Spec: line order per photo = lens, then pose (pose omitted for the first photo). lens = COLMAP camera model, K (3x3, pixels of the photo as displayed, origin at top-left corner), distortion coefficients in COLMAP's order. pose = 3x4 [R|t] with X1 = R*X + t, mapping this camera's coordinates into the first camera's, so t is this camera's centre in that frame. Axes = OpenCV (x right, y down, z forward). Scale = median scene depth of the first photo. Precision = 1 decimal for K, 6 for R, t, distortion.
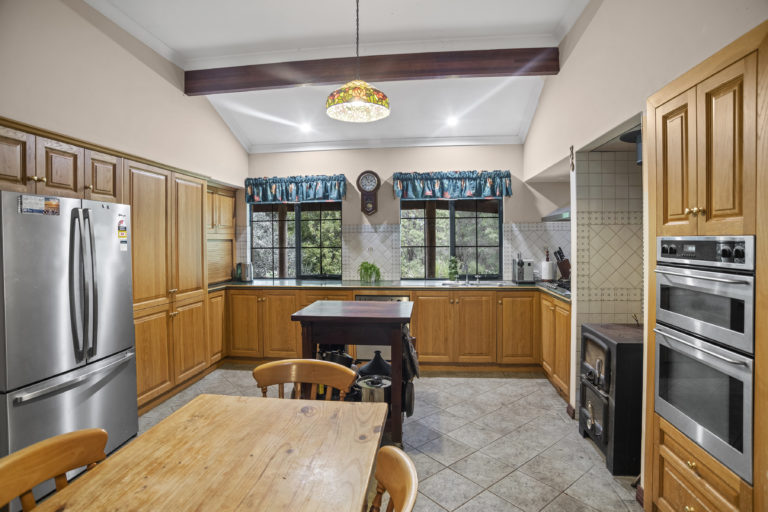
lens RADIAL K [[404.4, 0, 384.5], [0, 404.4, 254.6], [0, 0, 1]] dist [-0.022526, 0.001155]
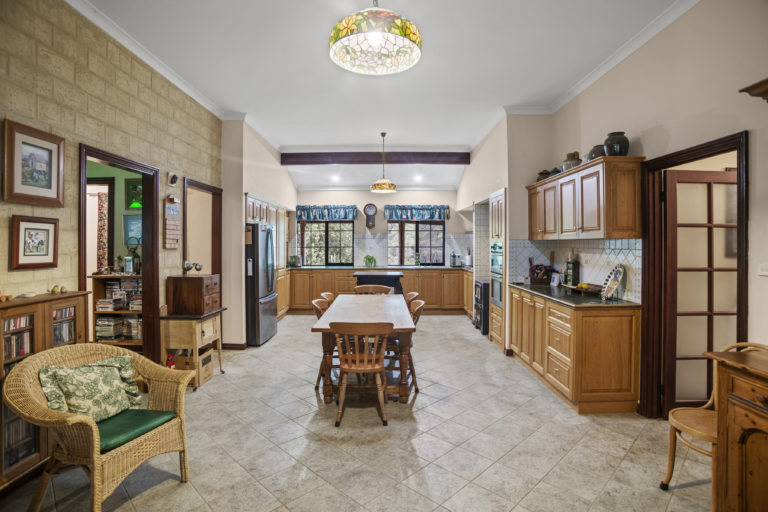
lens RADIAL K [[404.4, 0, 384.6], [0, 404.4, 249.9], [0, 0, 1]] dist [-0.022526, 0.001155]
pose [[0.993388, 0.007049, 0.114589, -0.178488], [-0.004868, 0.999802, -0.019307, 0.028057], [-0.114702, 0.018621, 0.993225, -0.750758]]
